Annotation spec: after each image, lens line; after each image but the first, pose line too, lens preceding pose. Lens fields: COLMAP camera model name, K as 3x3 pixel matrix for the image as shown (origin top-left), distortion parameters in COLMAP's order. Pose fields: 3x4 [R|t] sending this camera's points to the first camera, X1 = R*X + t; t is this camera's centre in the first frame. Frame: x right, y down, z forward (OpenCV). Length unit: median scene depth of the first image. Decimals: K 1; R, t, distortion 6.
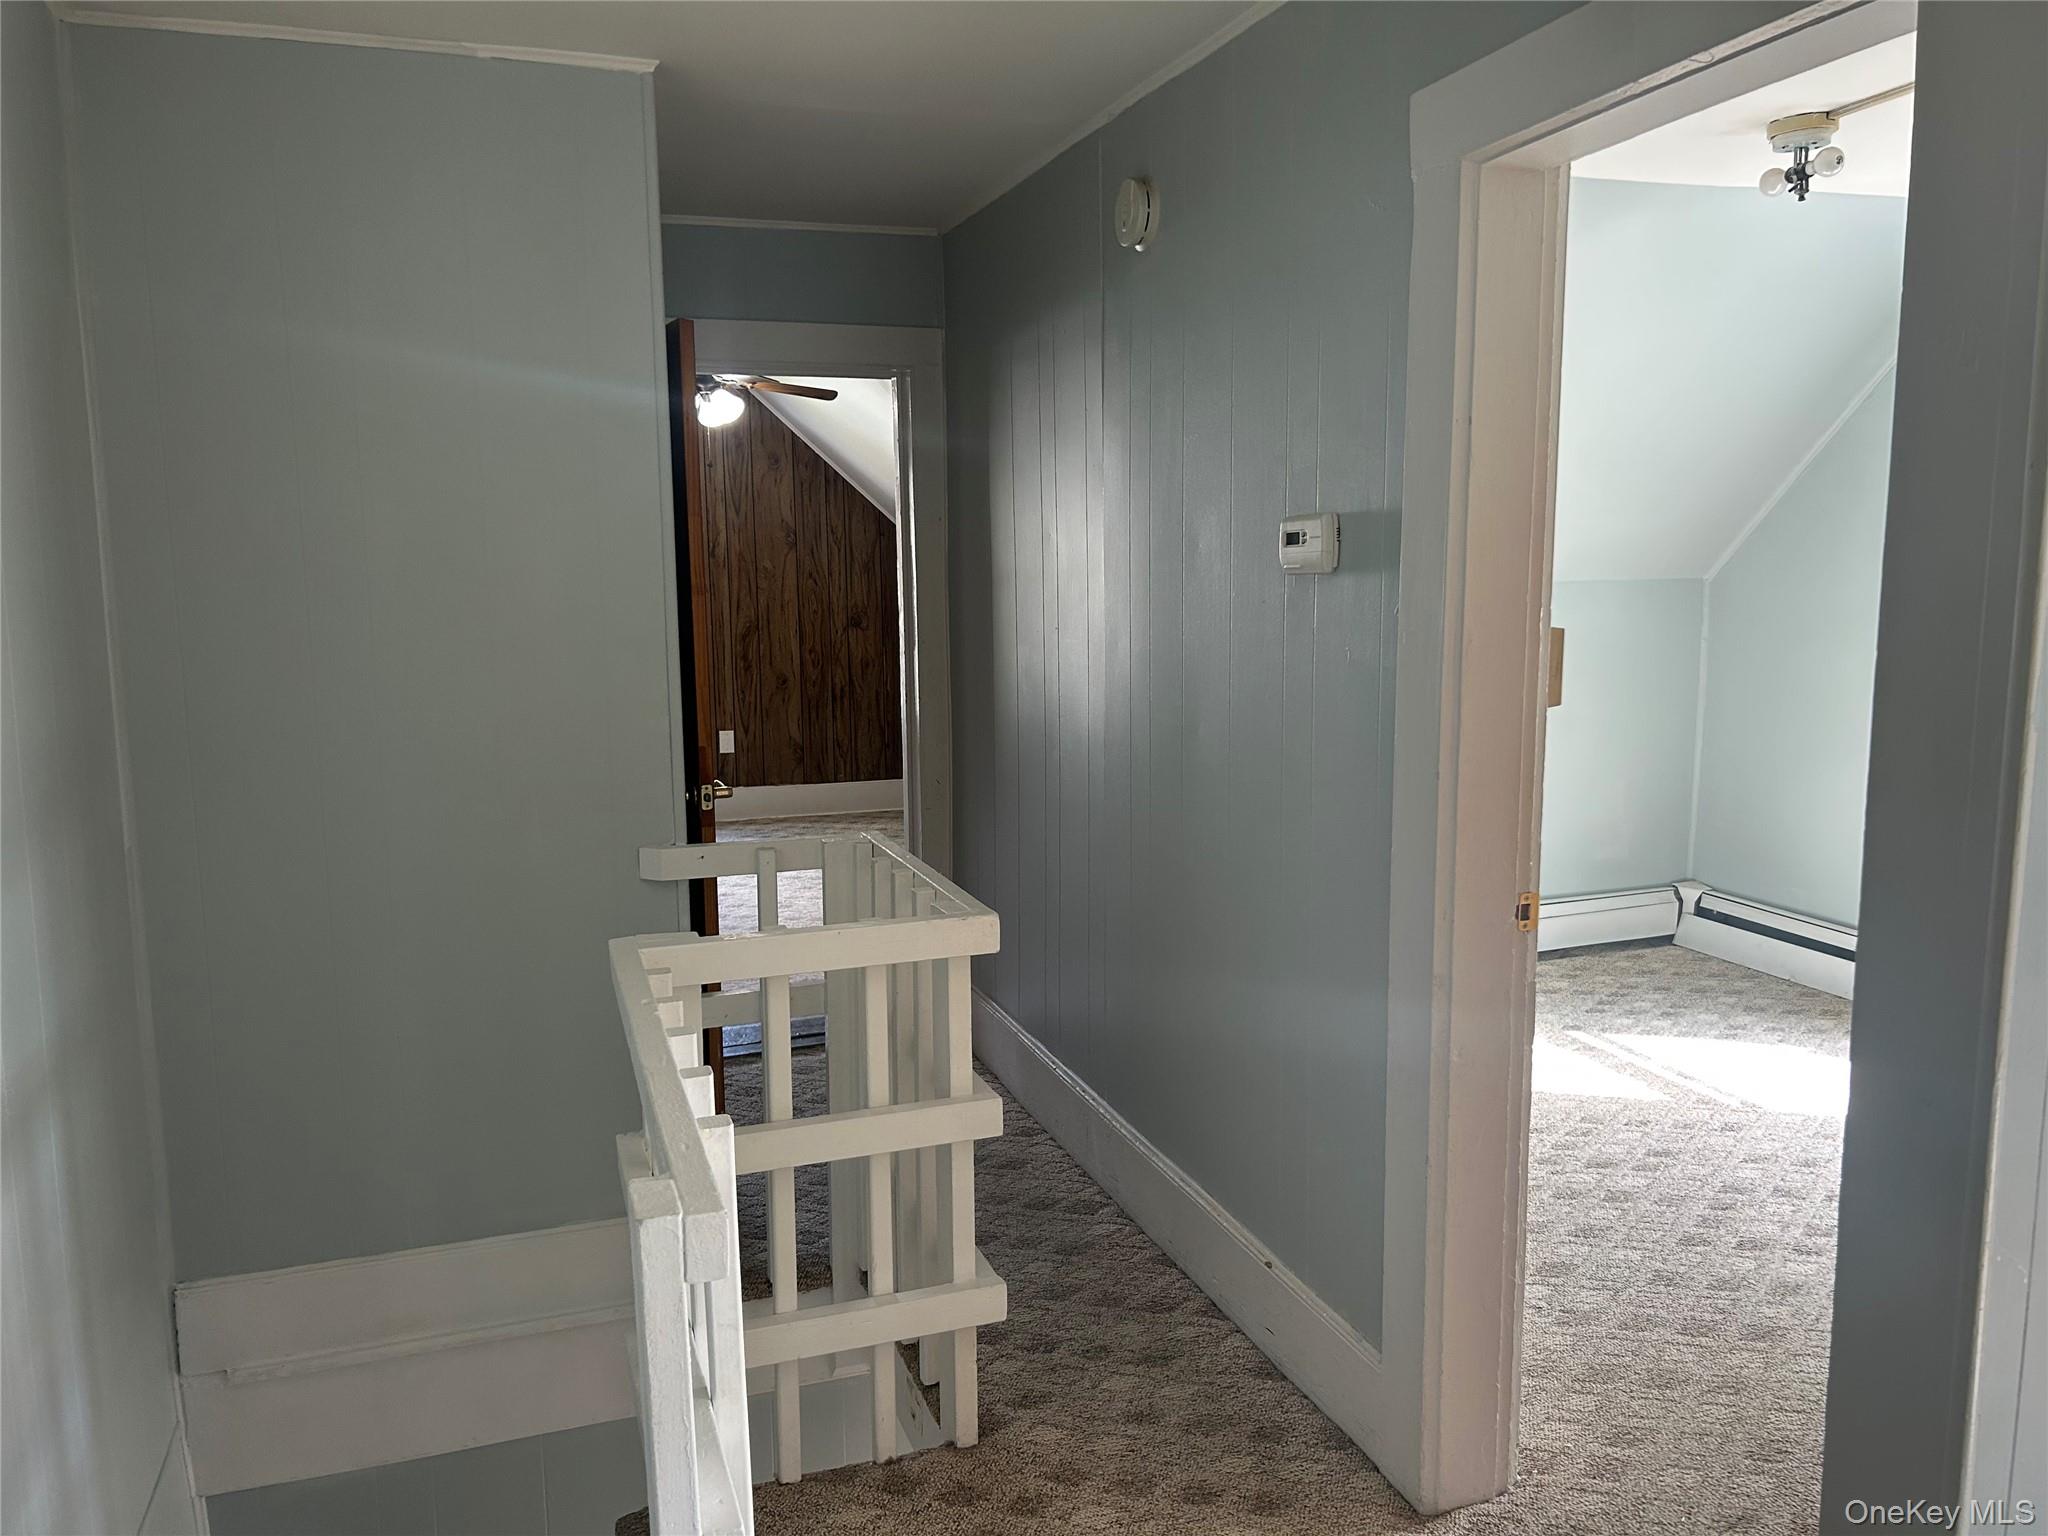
lens RADIAL K [[1550.9, 0, 1063.6], [0, 1550.9, 798.1], [0, 0, 1]] dist [0.043758, -0.009418]
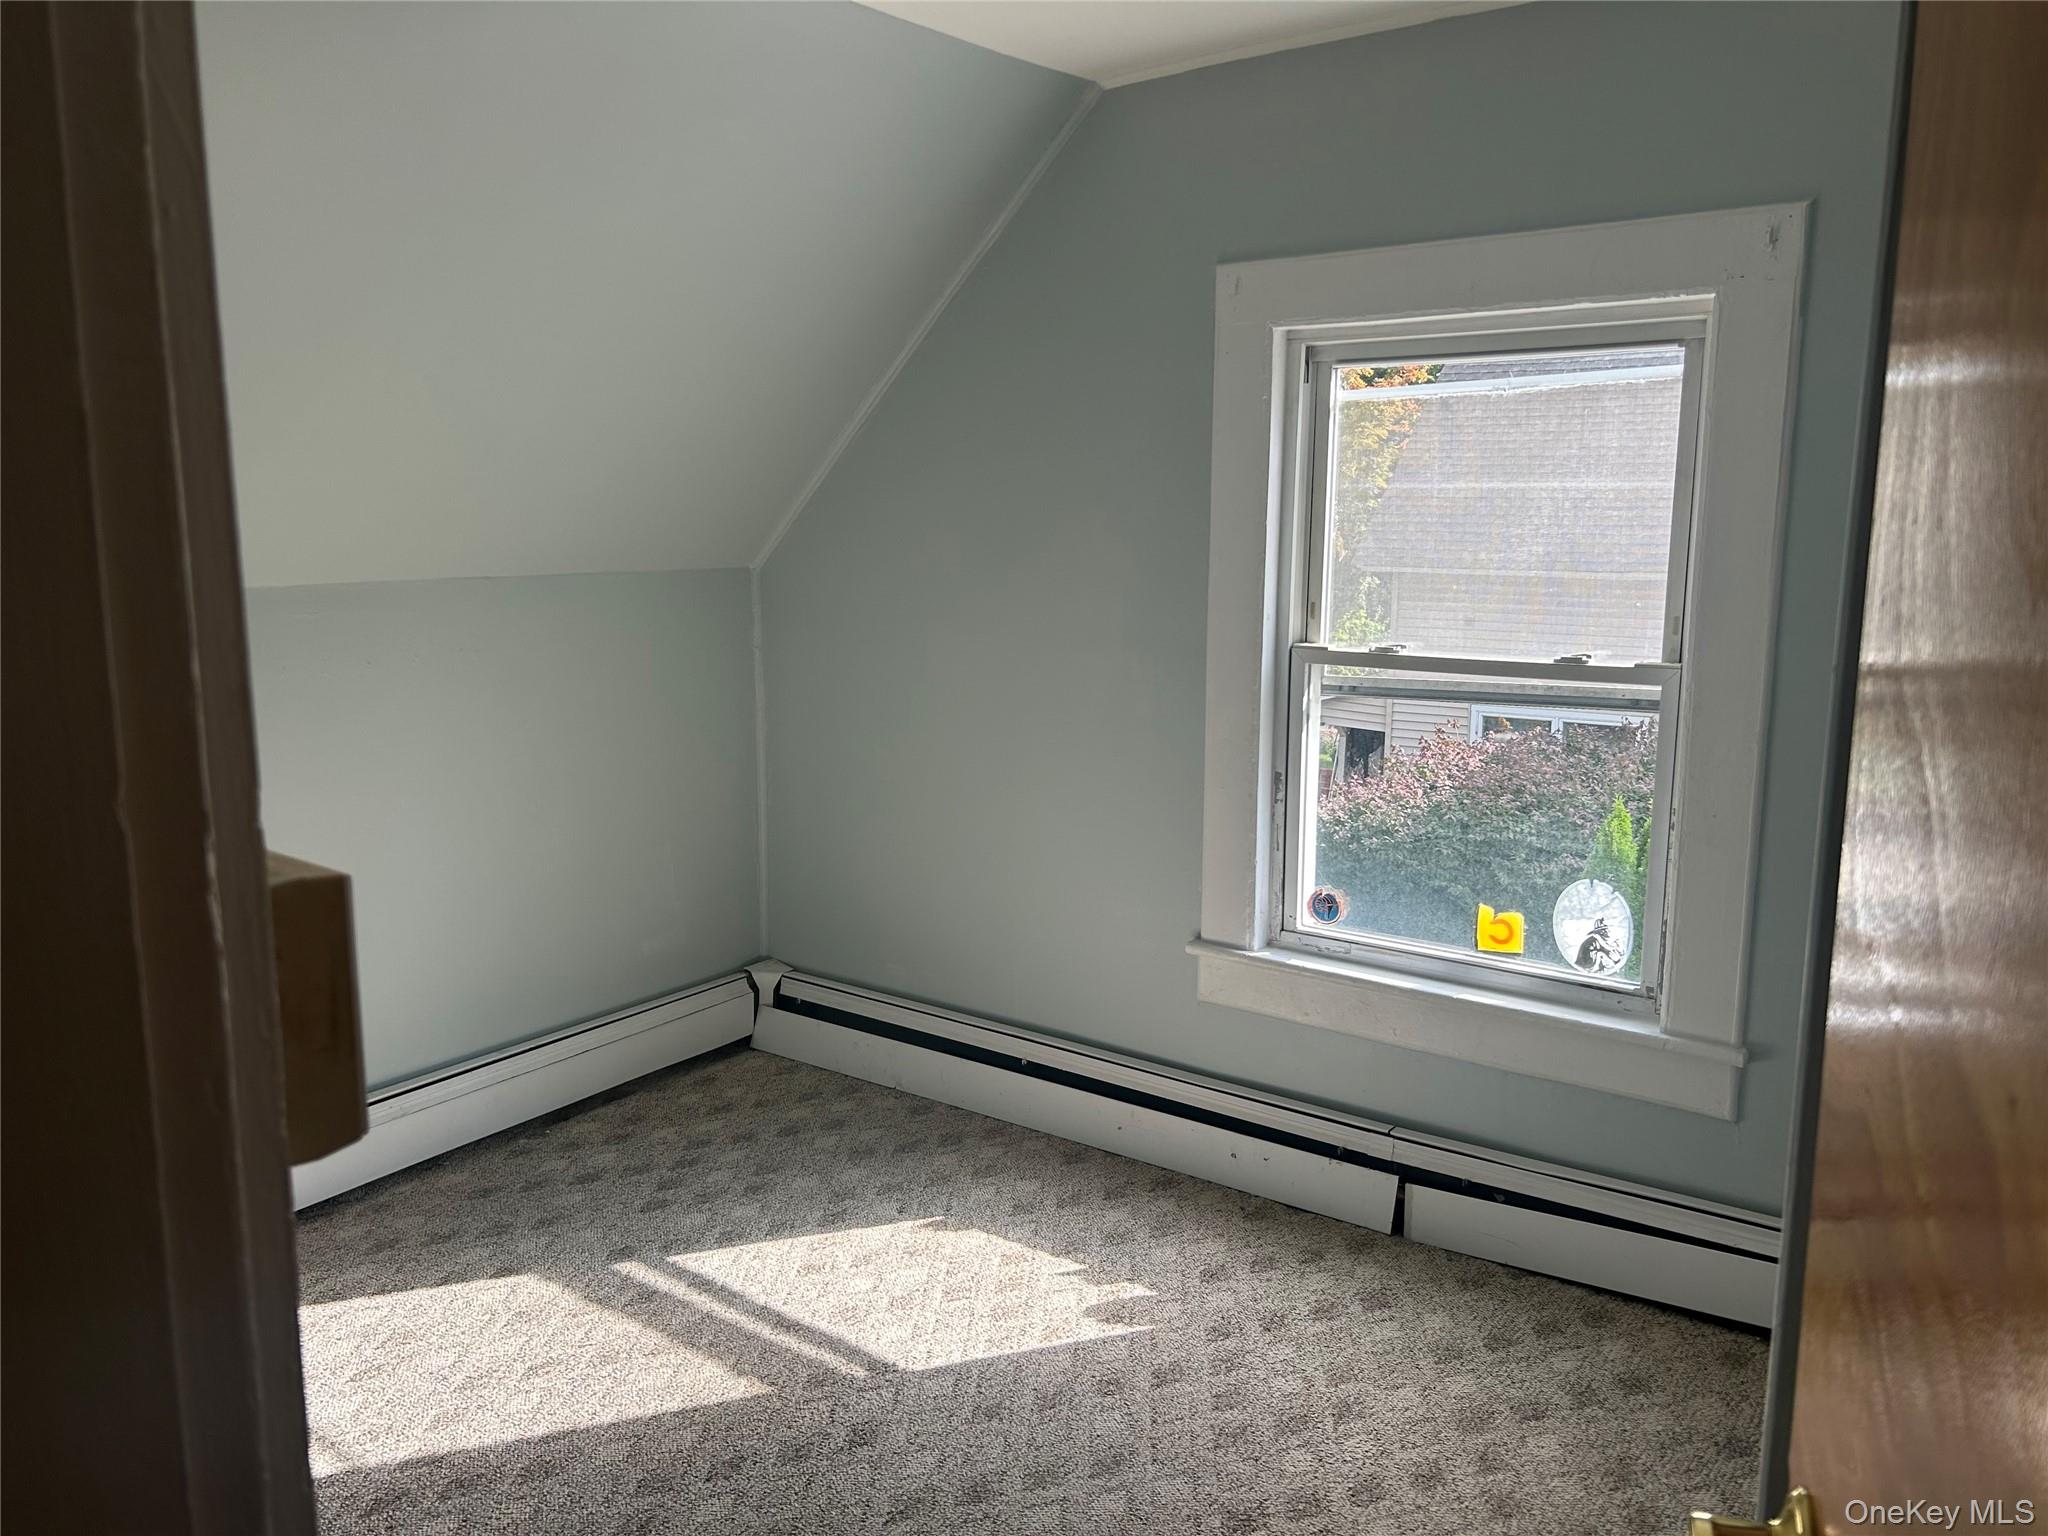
lens RADIAL K [[1550.9, 0, 1019.9], [0, 1550.9, 770.5], [0, 0, 1]] dist [0.043758, -0.009418]
pose [[0.846661, -0.077777, 0.526417, 0.125715], [0.075418, 0.996814, 0.025979, -0.056483], [-0.526761, 0.017705, 0.849829, 0.316737]]
